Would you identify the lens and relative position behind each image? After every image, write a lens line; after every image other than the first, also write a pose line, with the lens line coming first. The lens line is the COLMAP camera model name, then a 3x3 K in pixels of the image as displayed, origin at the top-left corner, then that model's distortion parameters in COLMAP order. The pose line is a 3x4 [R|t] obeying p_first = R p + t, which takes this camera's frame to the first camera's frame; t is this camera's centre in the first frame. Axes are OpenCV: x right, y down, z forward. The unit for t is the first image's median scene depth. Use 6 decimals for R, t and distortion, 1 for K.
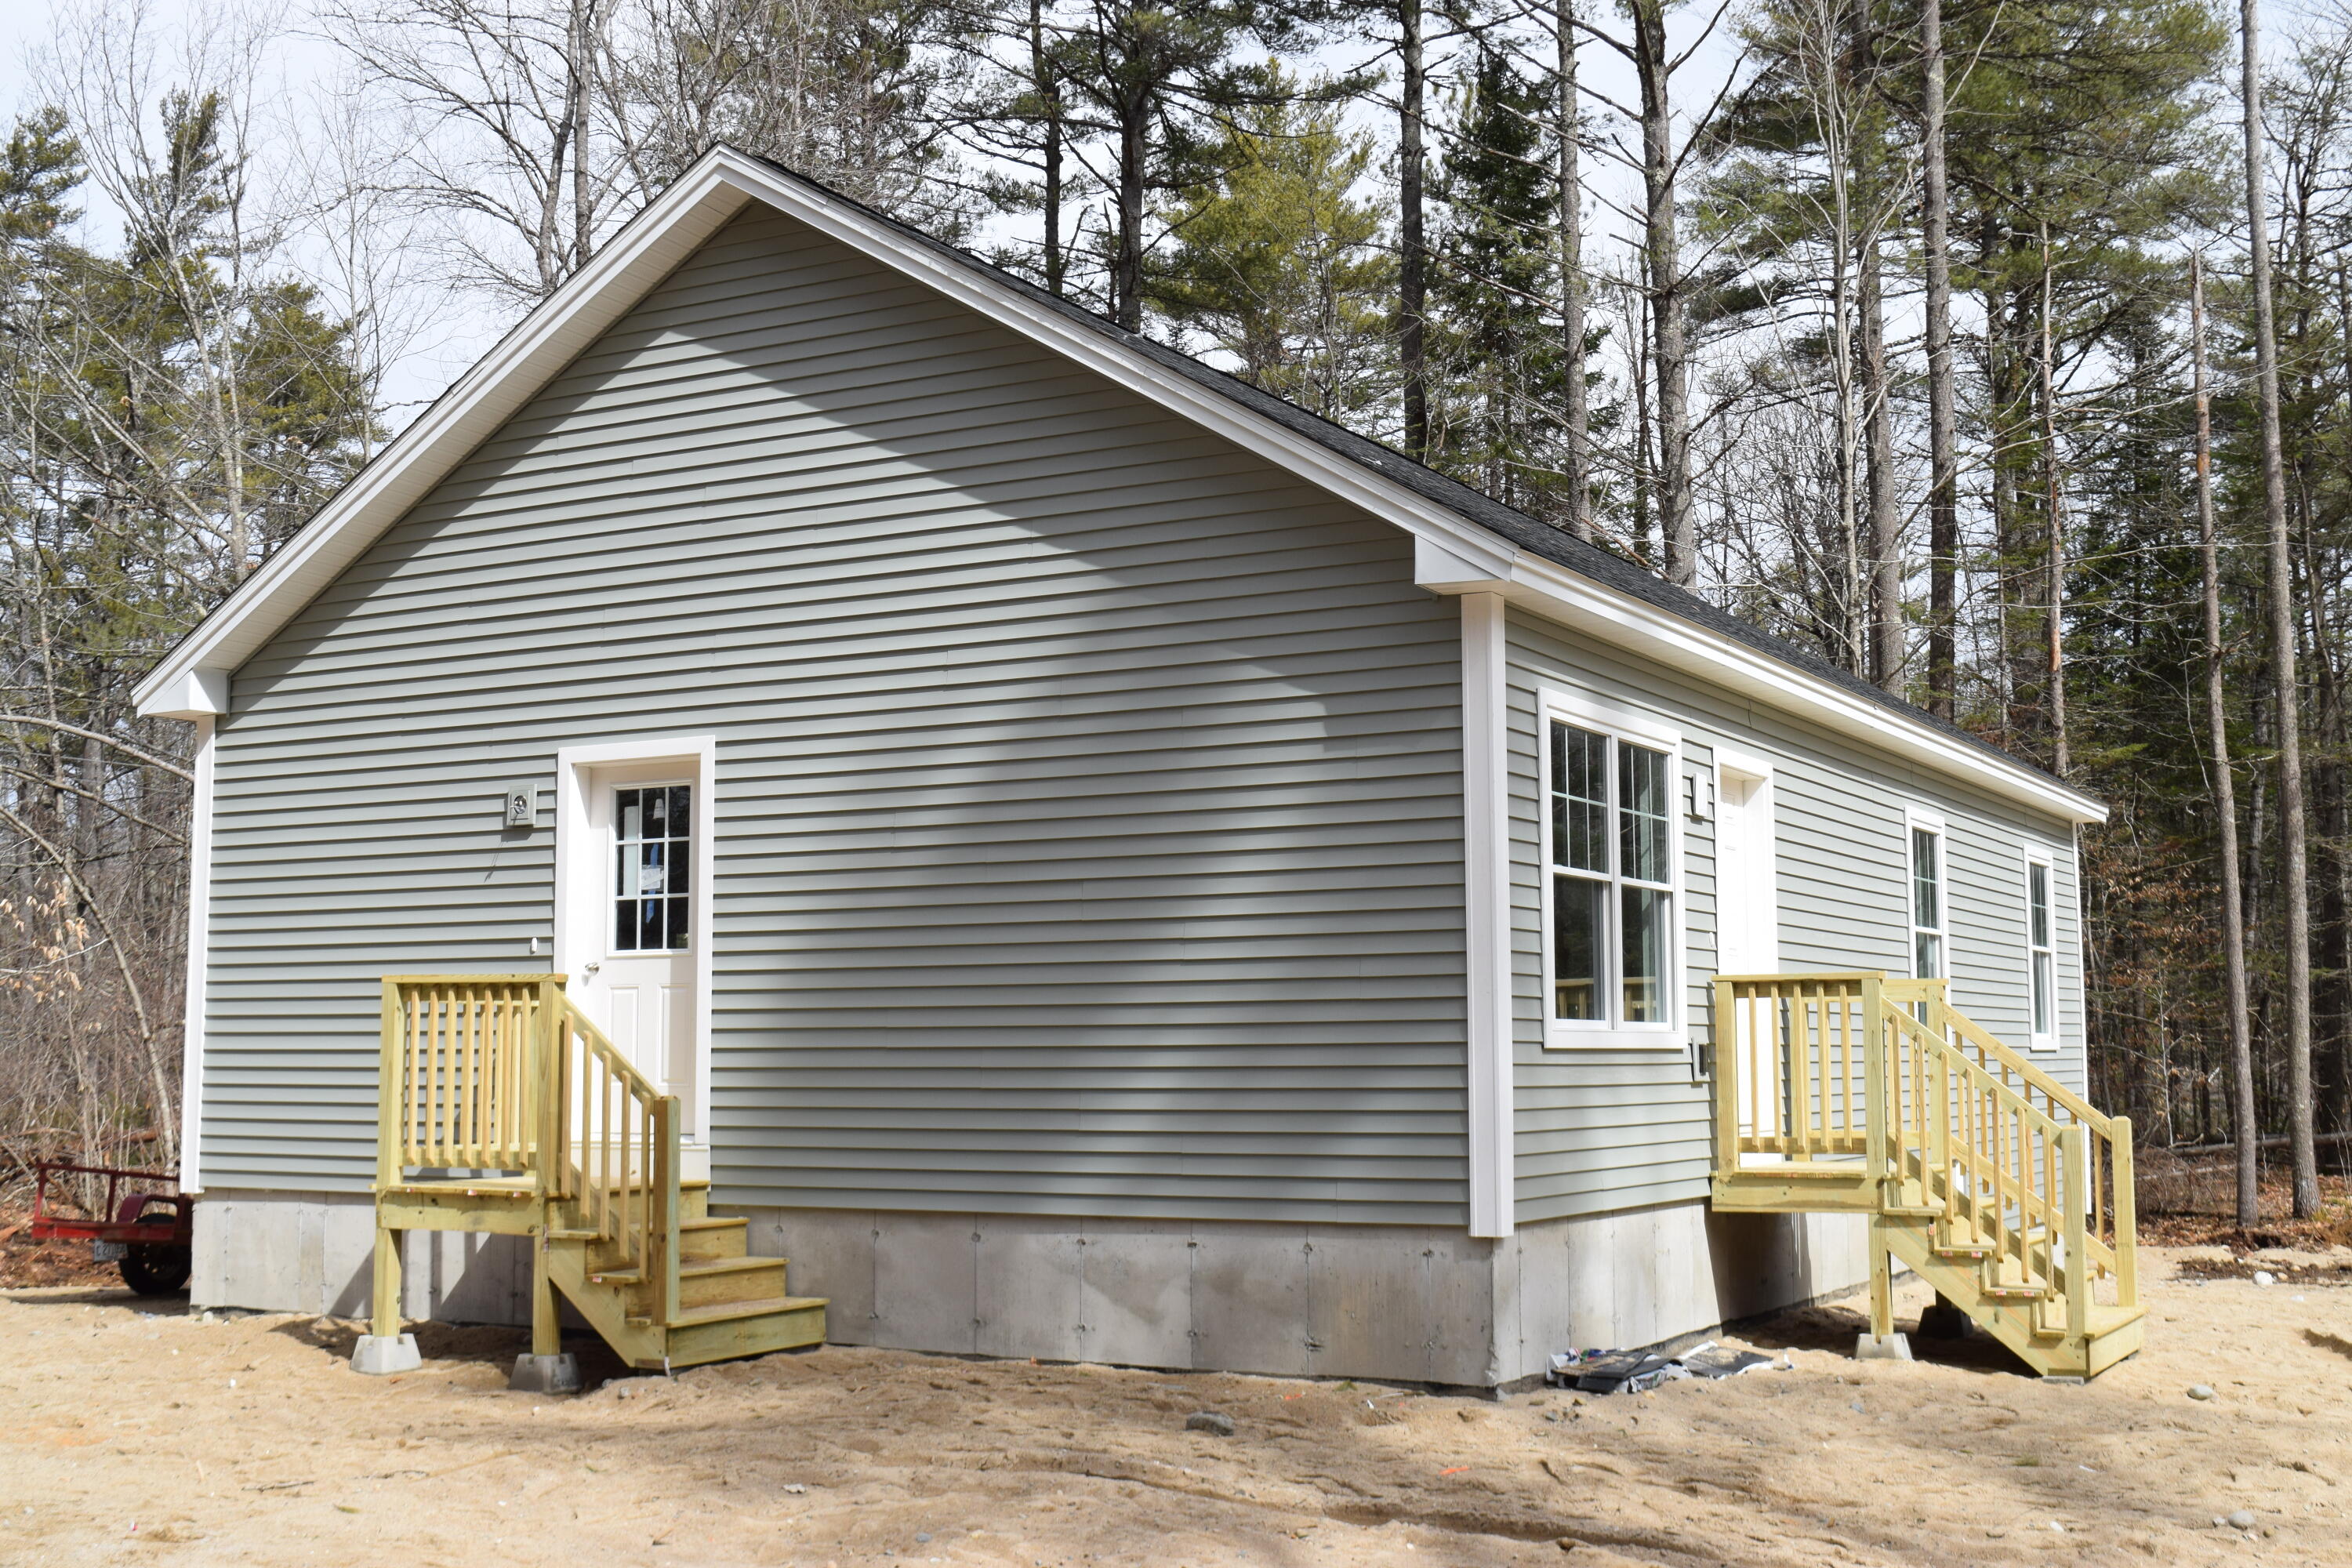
lens RADIAL K [[2662.4, 0, 1350.0], [0, 2662.4, 784.6], [0, 0, 1]] dist [-0.009226, -0.030044]
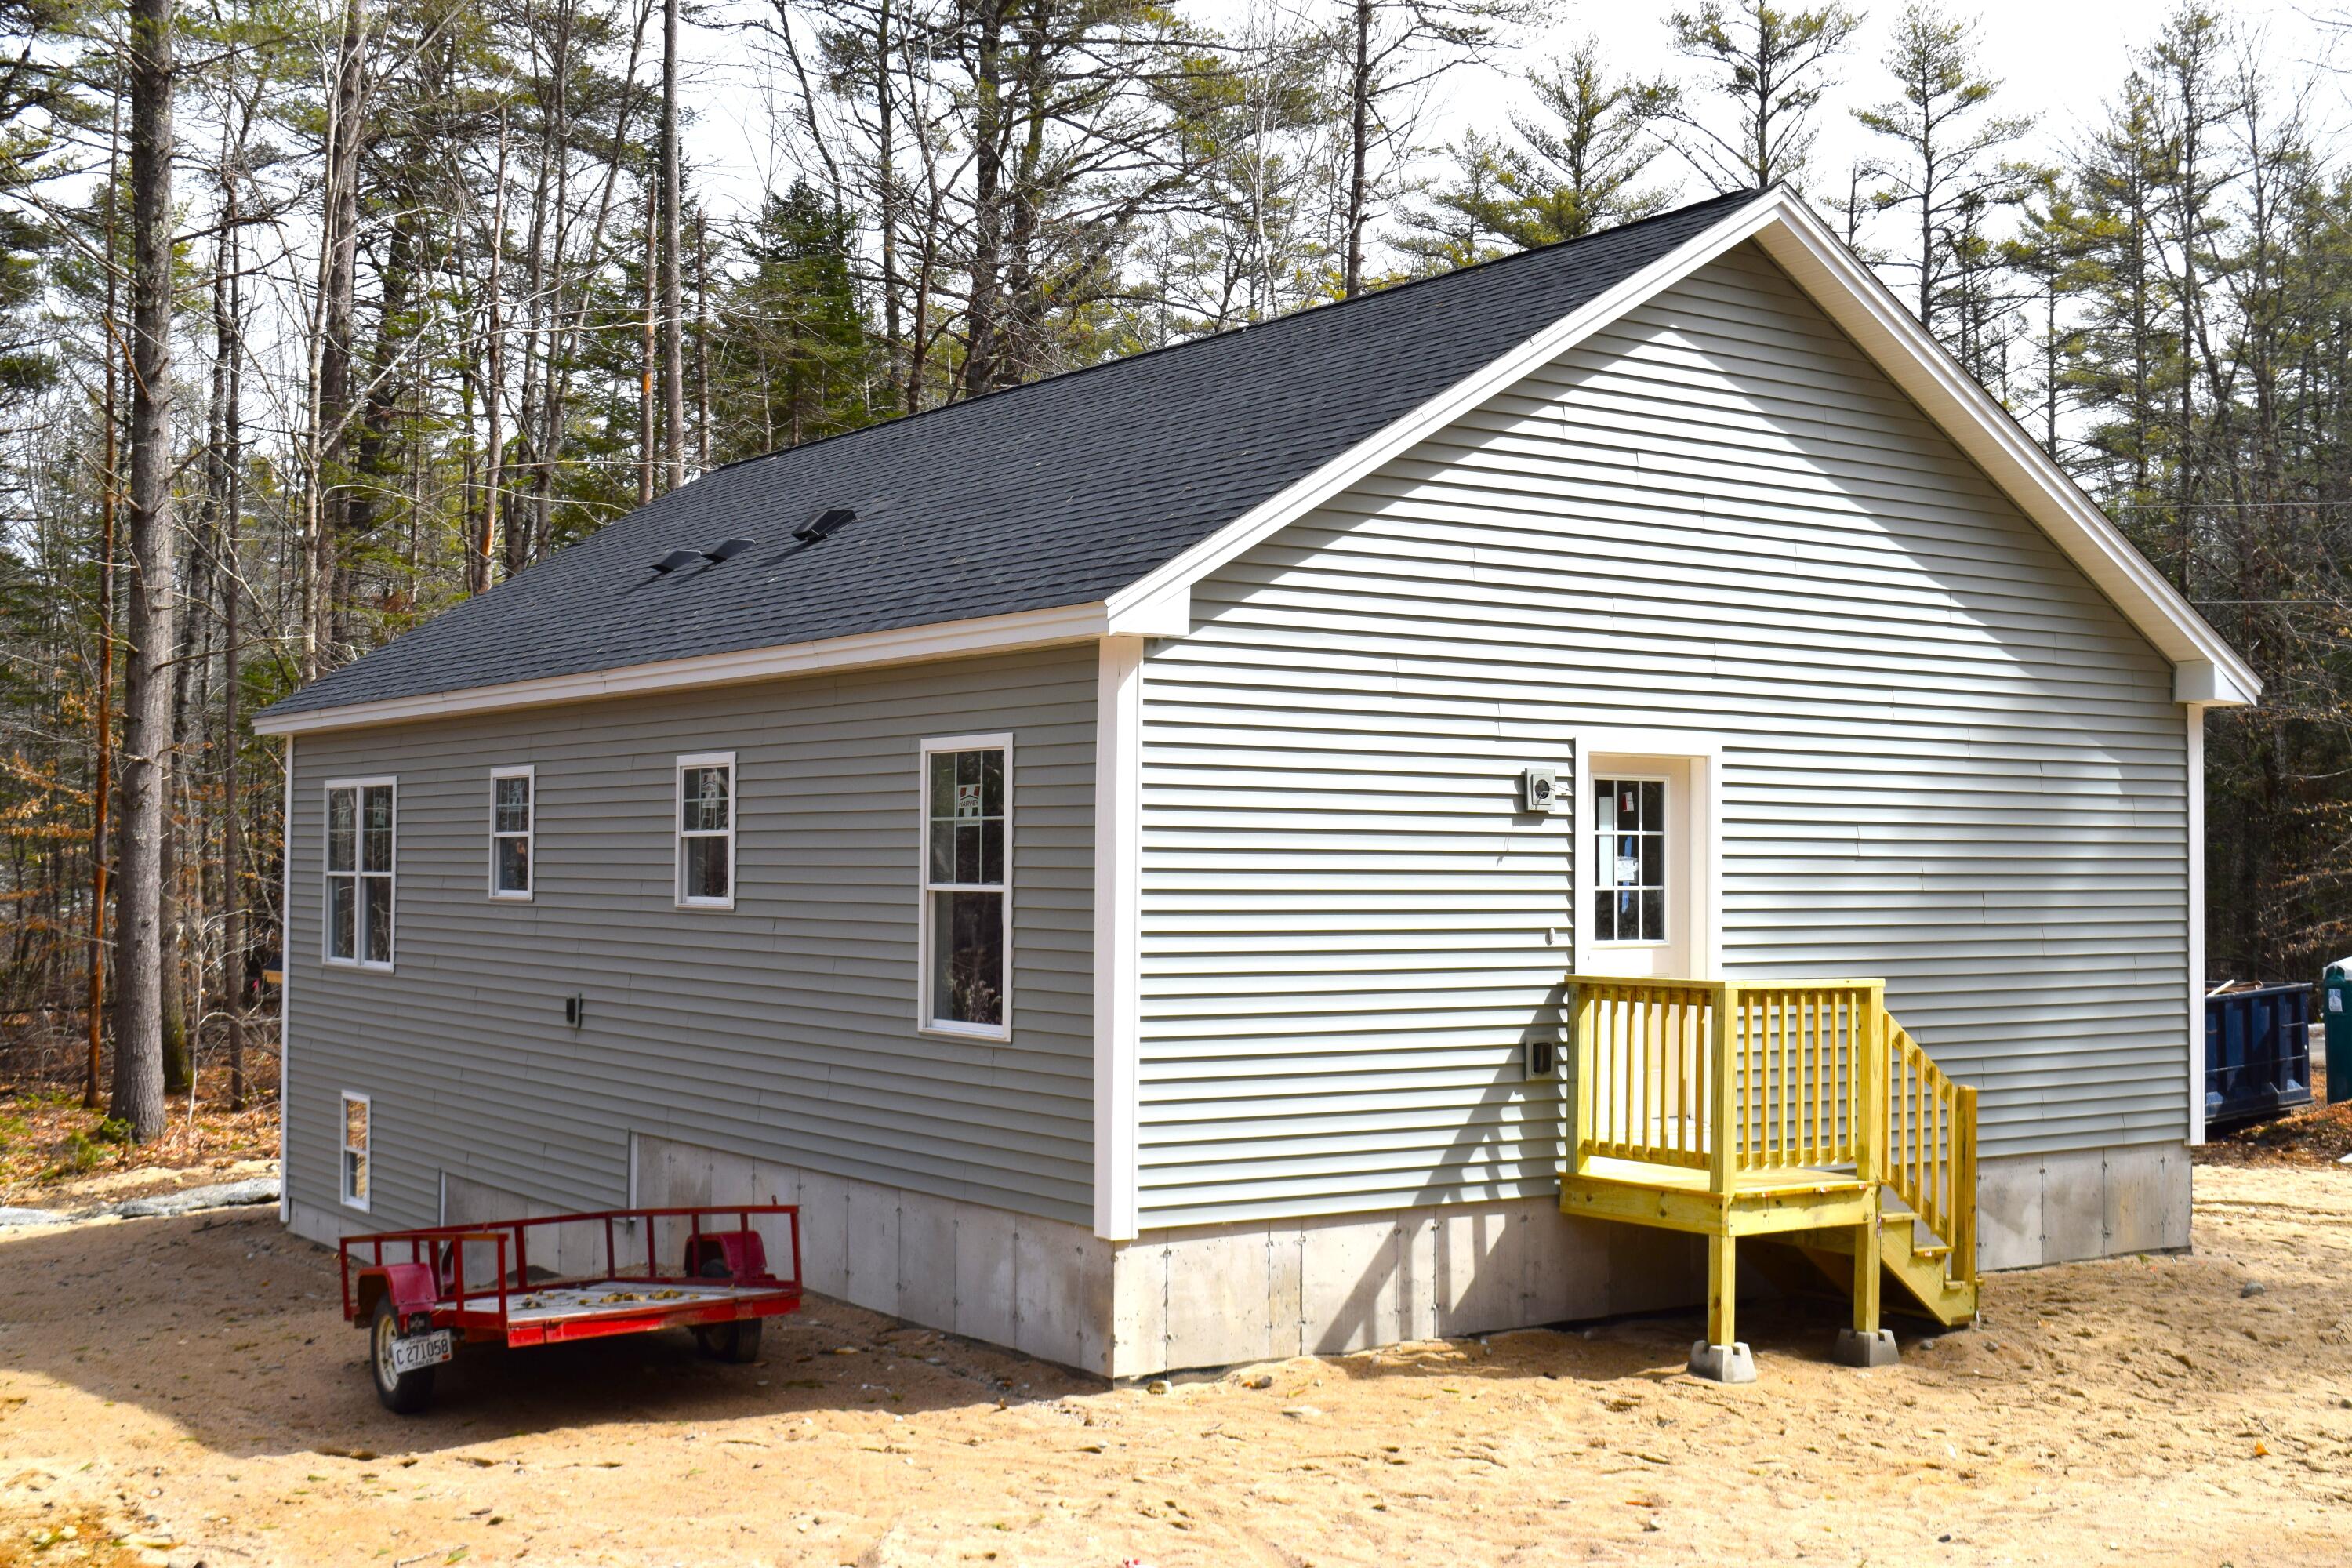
lens RADIAL K [[2662.4, 0, 1350.0], [0, 2662.4, 784.6], [0, 0, 1]] dist [-0.009226, -0.030044]
pose [[0.435025, 0.033386, 0.899799, -1.222433], [-0.105975, 0.994265, 0.014345, -0.000548], [-0.894160, -0.101596, 0.436068, 0.652833]]
